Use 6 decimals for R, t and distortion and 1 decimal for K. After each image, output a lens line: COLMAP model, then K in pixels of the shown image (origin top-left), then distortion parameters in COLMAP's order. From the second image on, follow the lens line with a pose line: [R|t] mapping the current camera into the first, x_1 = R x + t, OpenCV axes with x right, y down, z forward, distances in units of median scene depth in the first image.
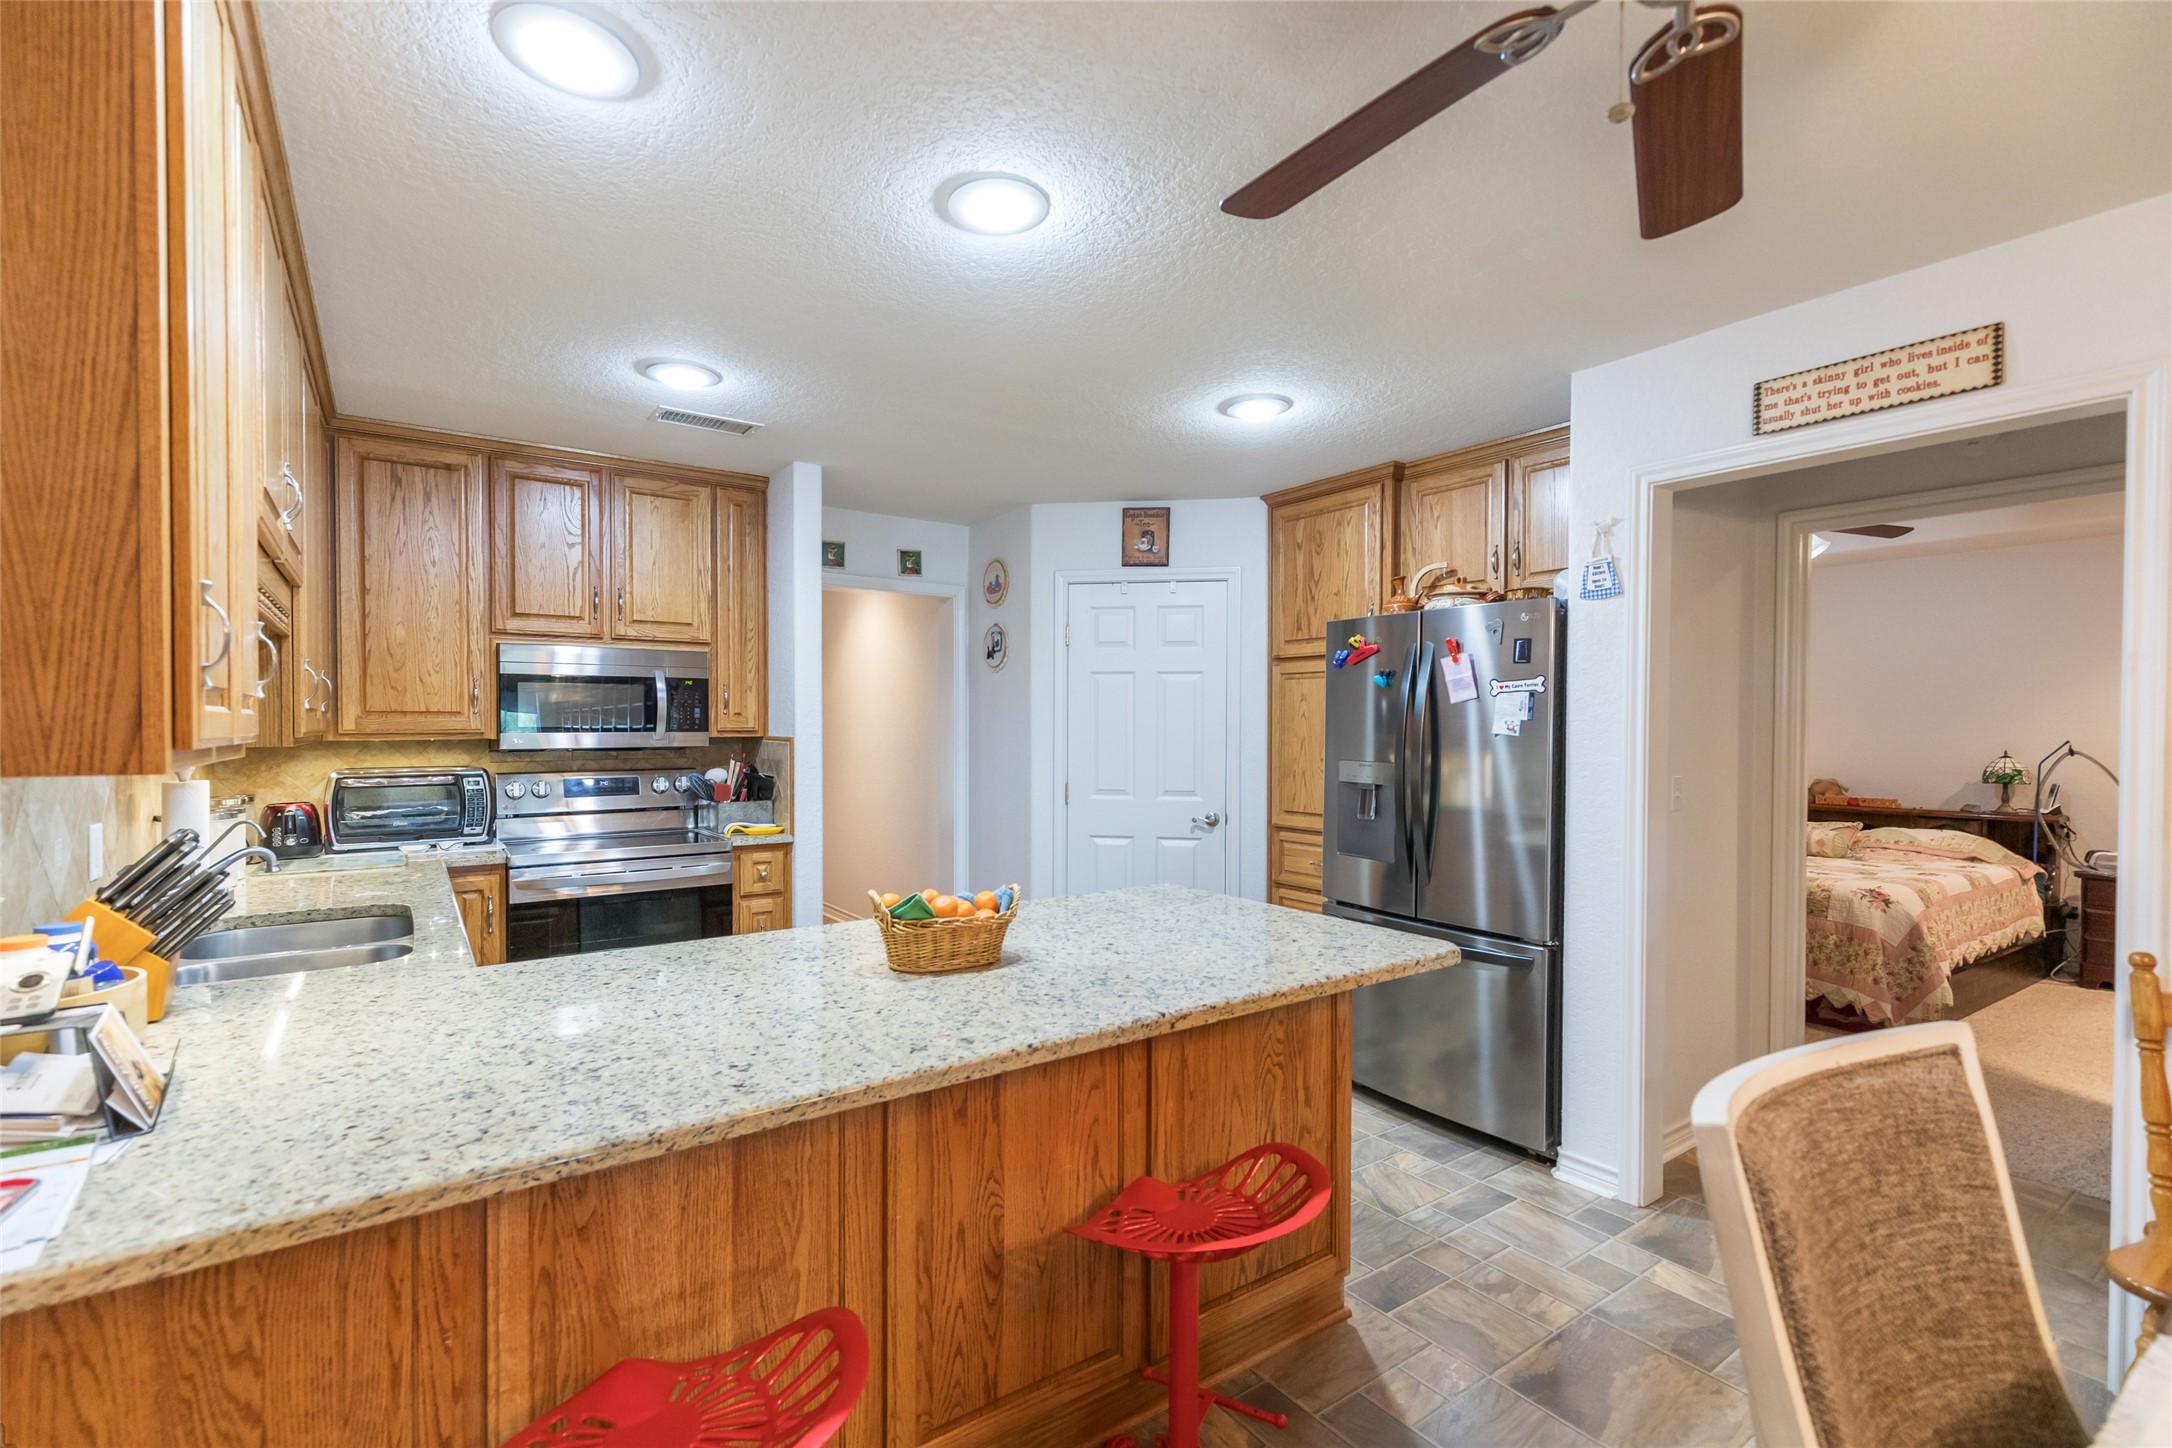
lens RADIAL K [[974.2, 0, 1093.8], [0, 974.2, 732.1], [0, 0, 1]] dist [0.008180, -0.001576]
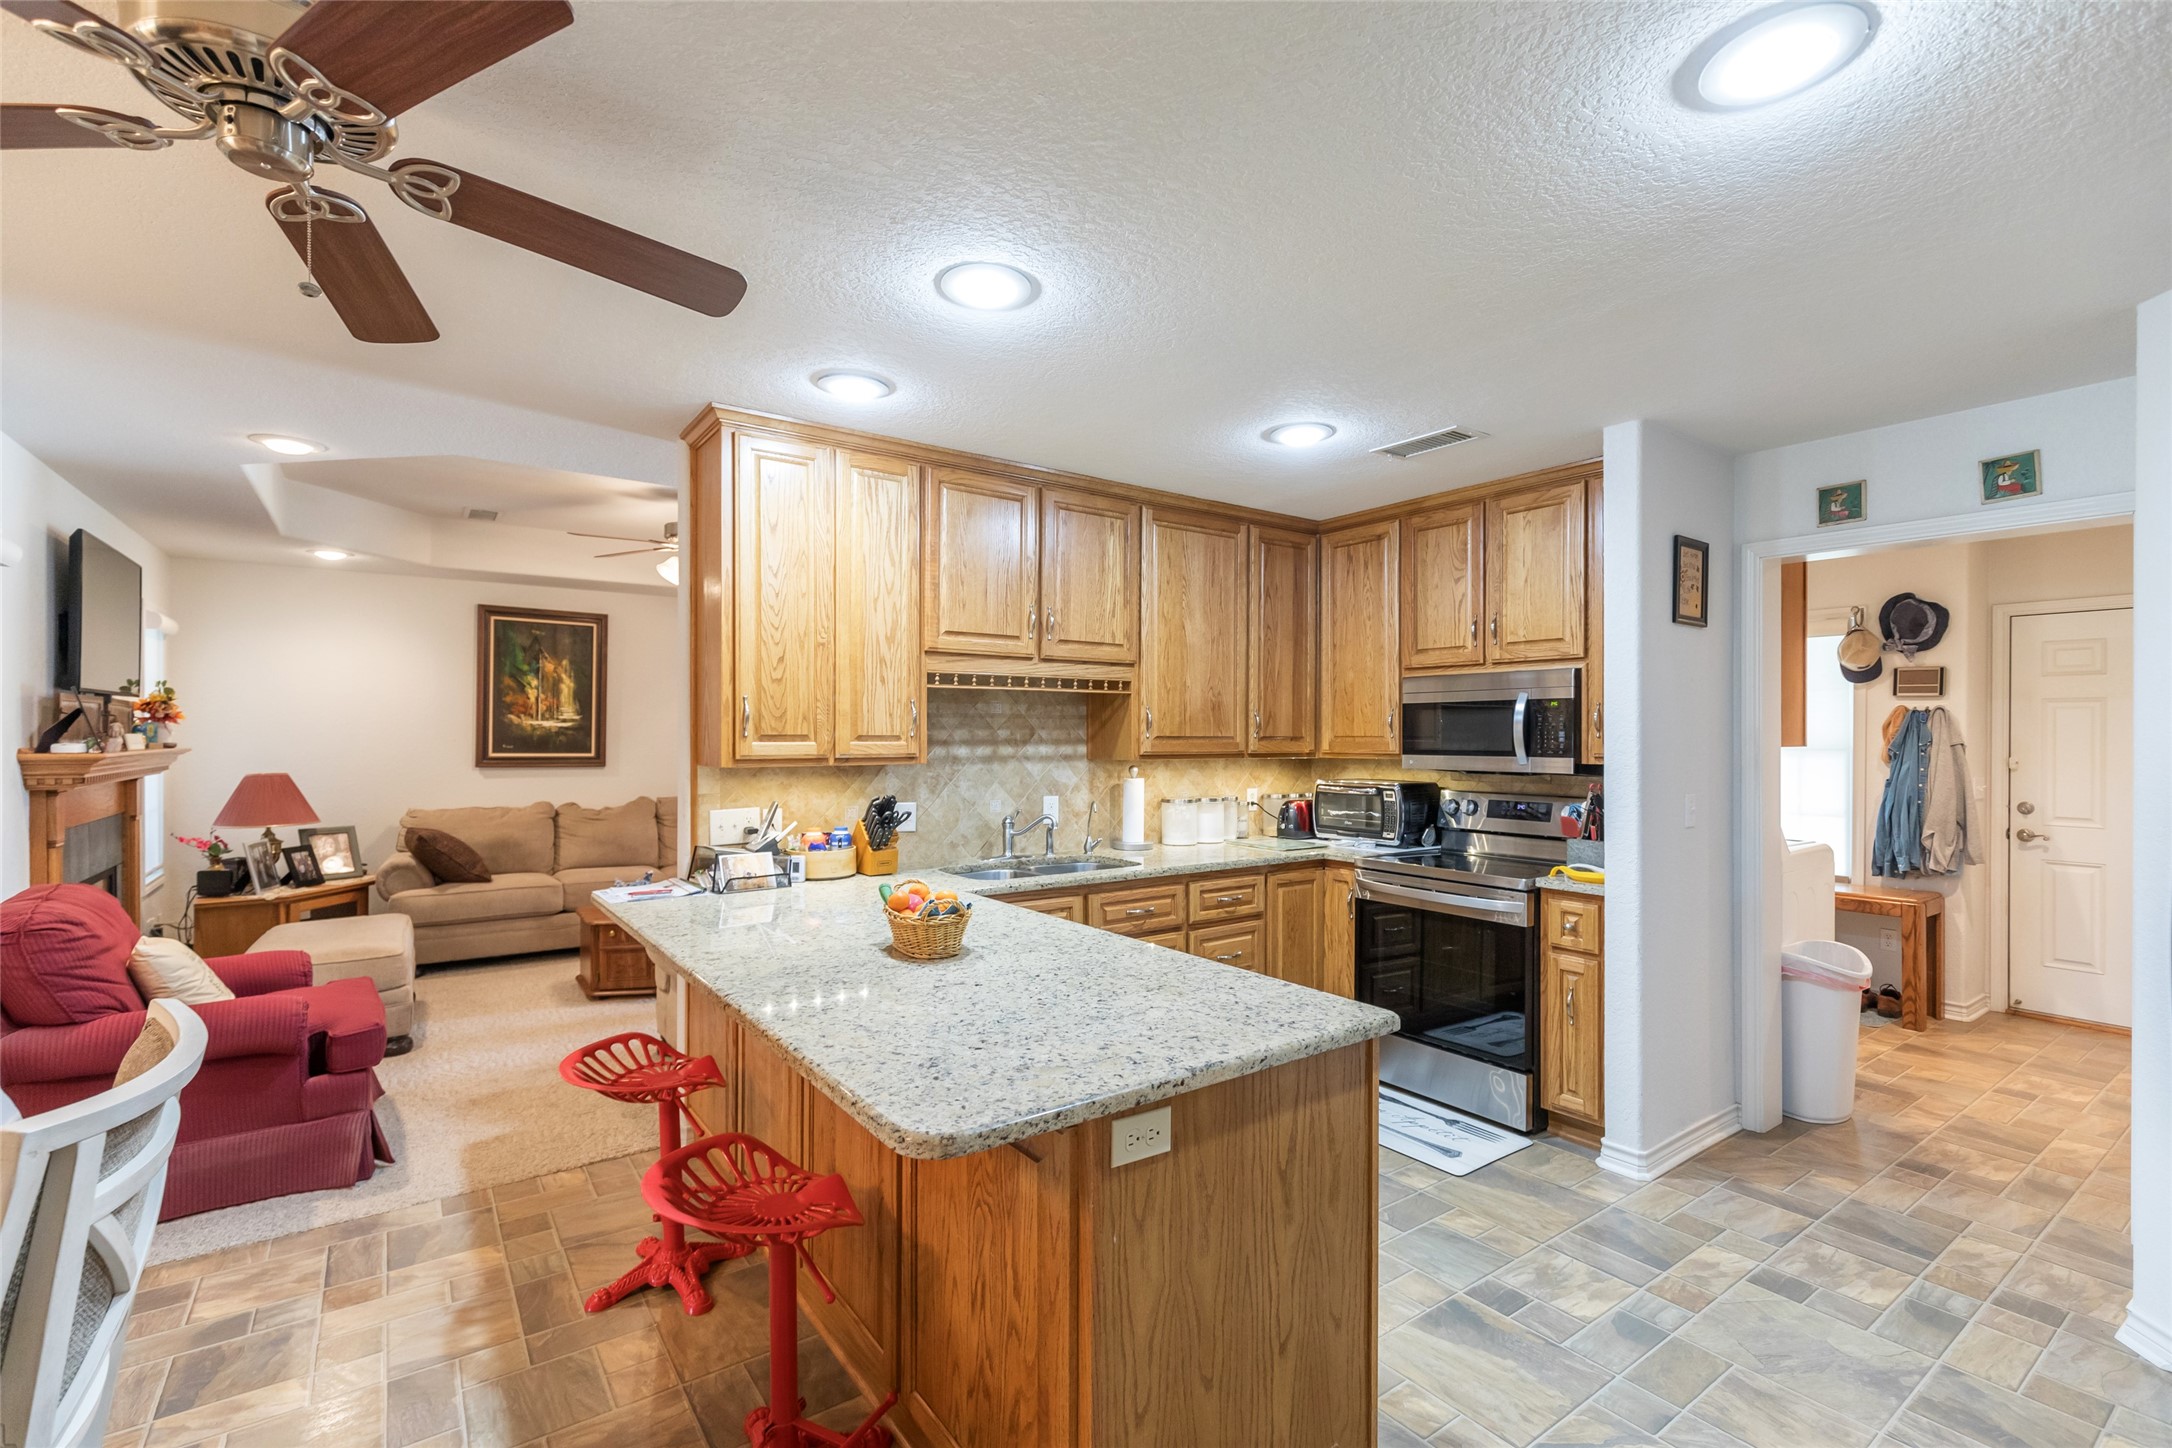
lens RADIAL K [[974.2, 0, 1080.2], [0, 974.2, 734.9], [0, 0, 1]] dist [0.008180, -0.001576]
pose [[0.001331, -0.000519, -0.999999, 0.527828], [-0.010227, 0.999948, -0.000533, -0.017139], [0.999947, 0.010228, 0.001325, 0.585080]]
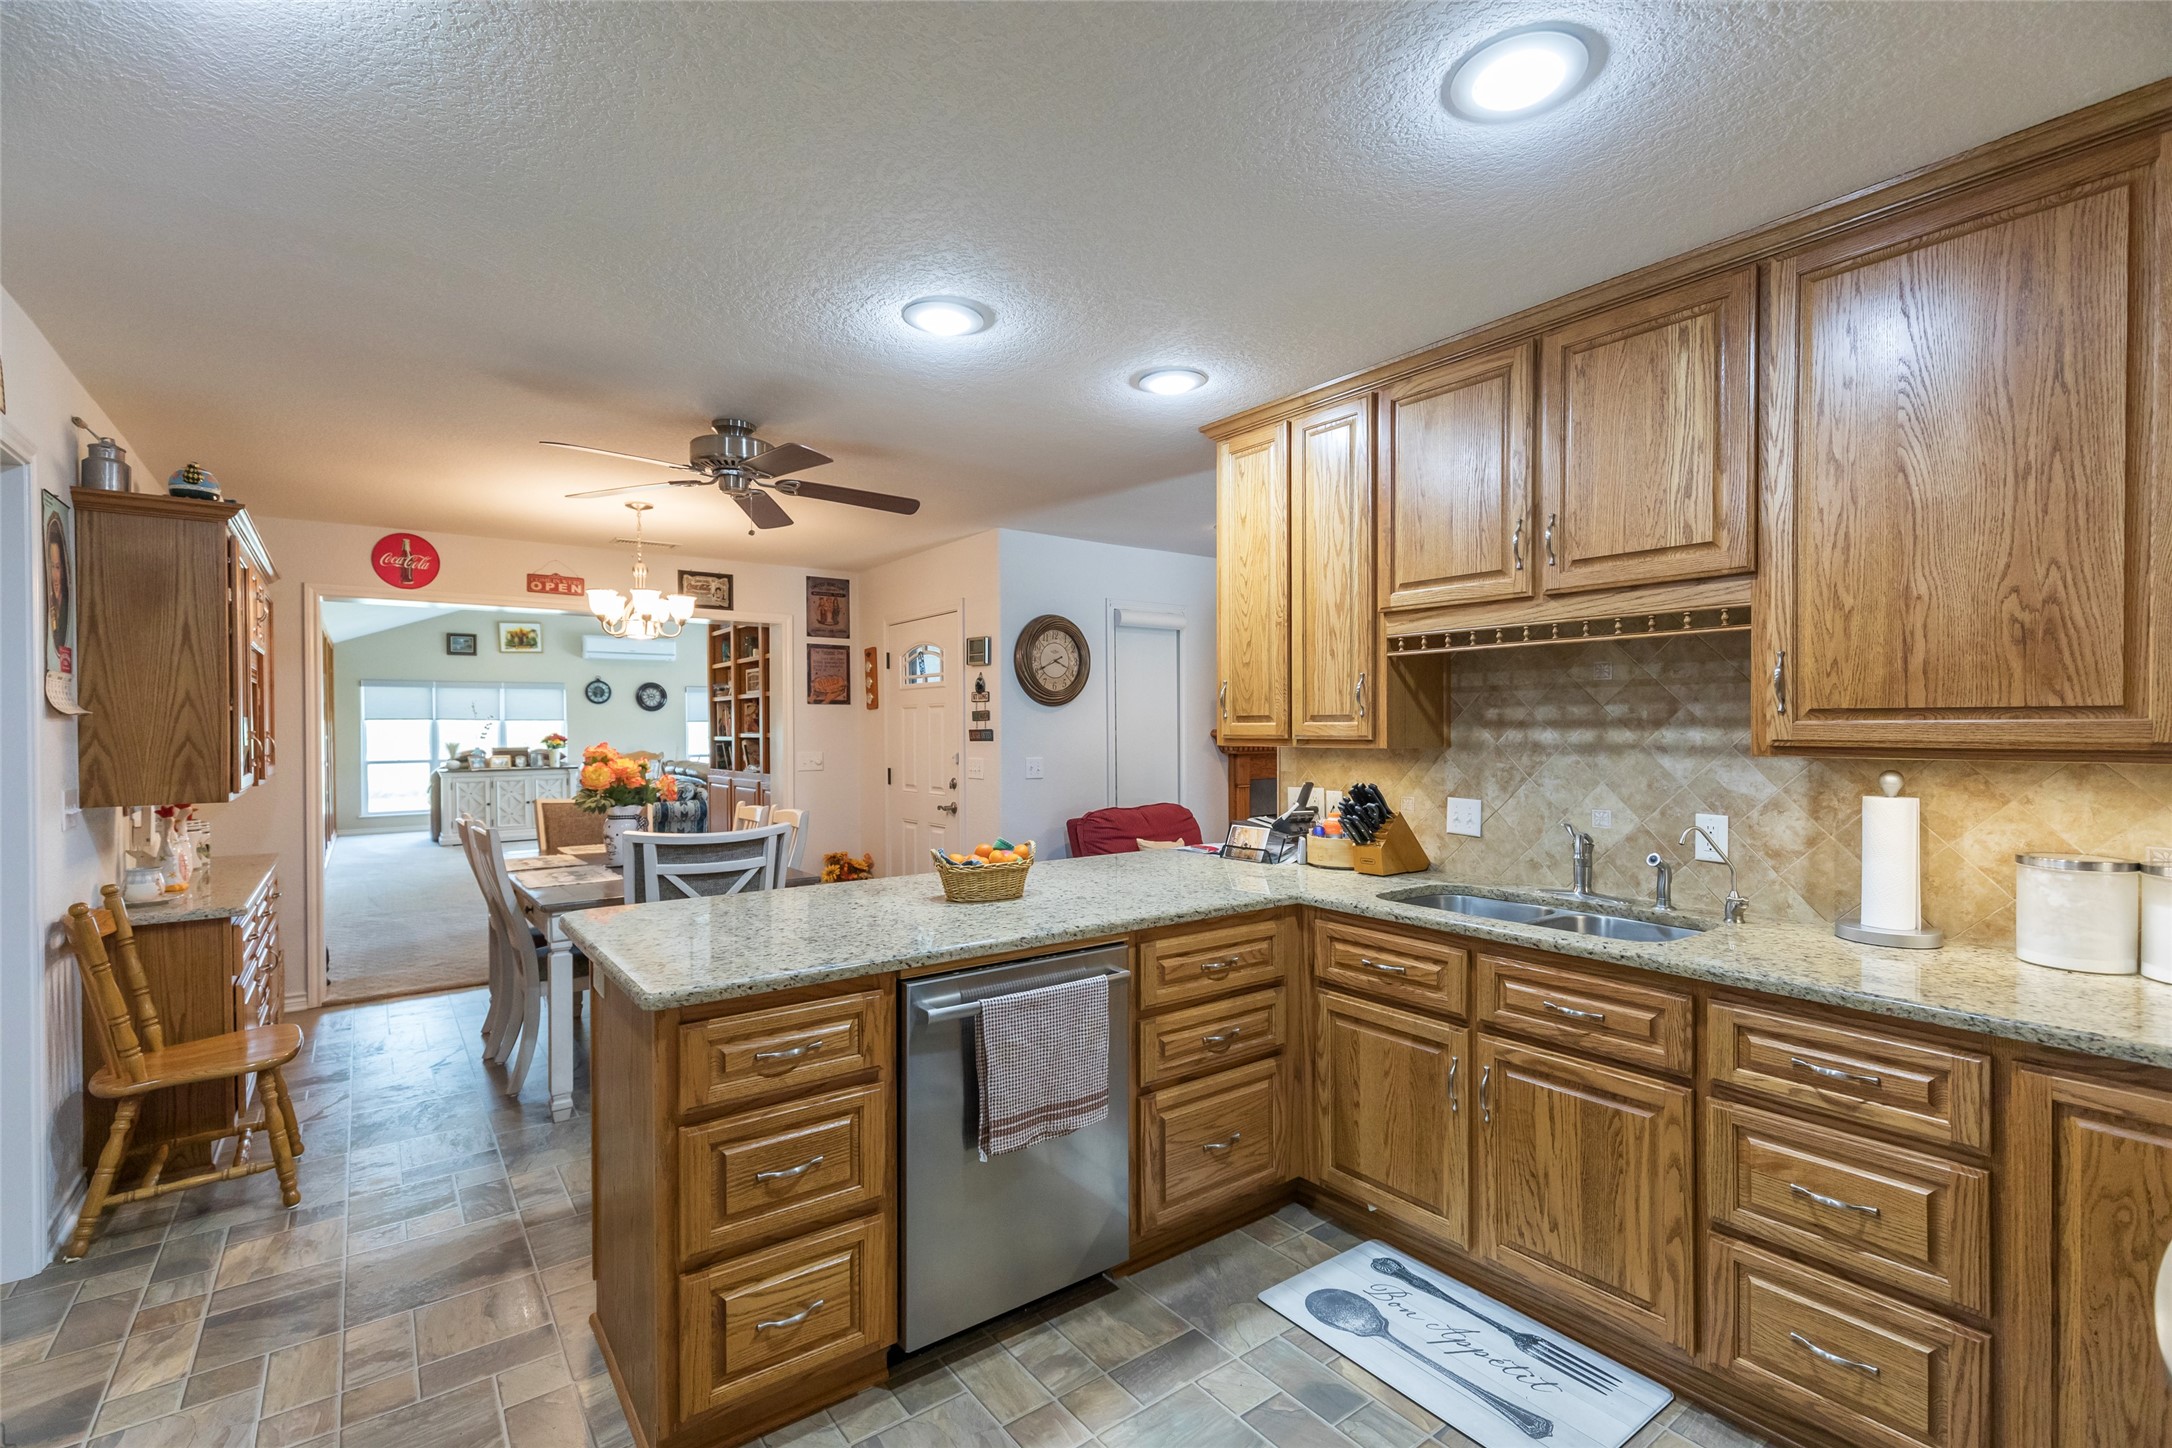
lens RADIAL K [[974.2, 0, 1087.6], [0, 974.2, 735.5], [0, 0, 1]] dist [0.008180, -0.001576]
pose [[-0.999920, 0.000073, -0.012646, -0.150251], [-0.000127, 0.999876, 0.015774, -0.011133], [0.012646, 0.015774, -0.999796, 1.203425]]
